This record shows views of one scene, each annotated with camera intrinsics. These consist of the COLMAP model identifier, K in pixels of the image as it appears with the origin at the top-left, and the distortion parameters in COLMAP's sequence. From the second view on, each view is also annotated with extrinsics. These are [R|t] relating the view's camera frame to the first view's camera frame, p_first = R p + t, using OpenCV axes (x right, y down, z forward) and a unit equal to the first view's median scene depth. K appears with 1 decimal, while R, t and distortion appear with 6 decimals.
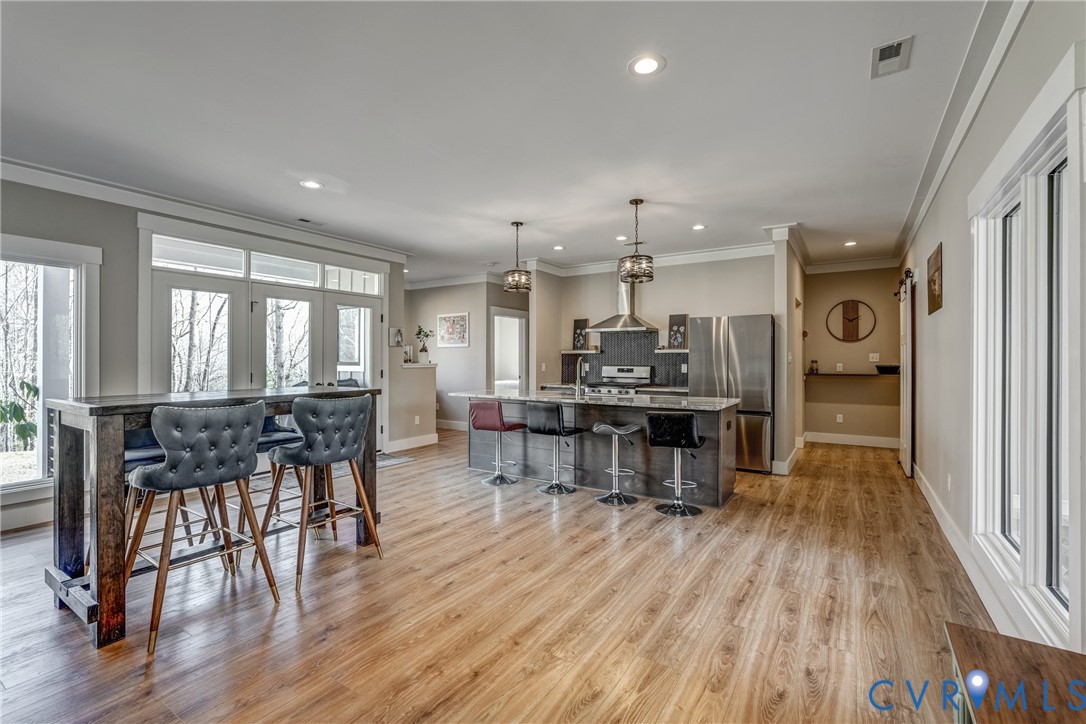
lens RADIAL K [[476.2, 0, 535.3], [0, 476.2, 360.1], [0, 0, 1]] dist [-0.011248, 0.006714]
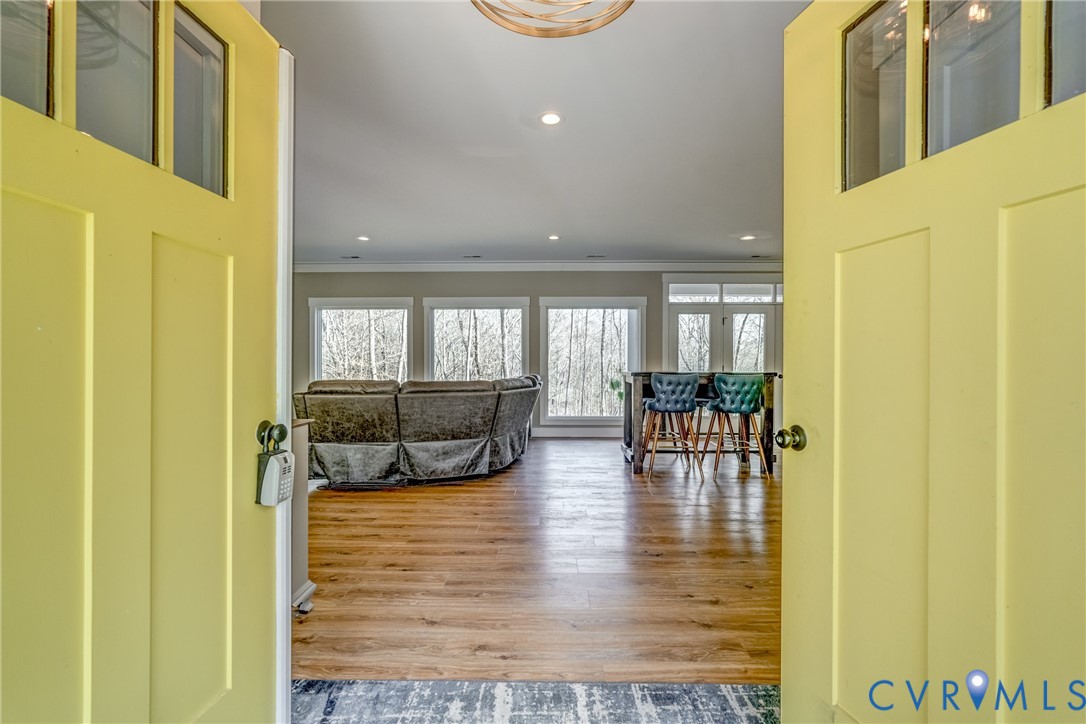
lens RADIAL K [[476.2, 0, 542.2], [0, 476.2, 361.1], [0, 0, 1]] dist [-0.011248, 0.006714]
pose [[0.532649, 0.000566, -0.846336, 0.735007], [-0.002485, 0.999997, -0.000895, 0.037512], [0.846333, 0.002580, 0.532648, -0.571899]]
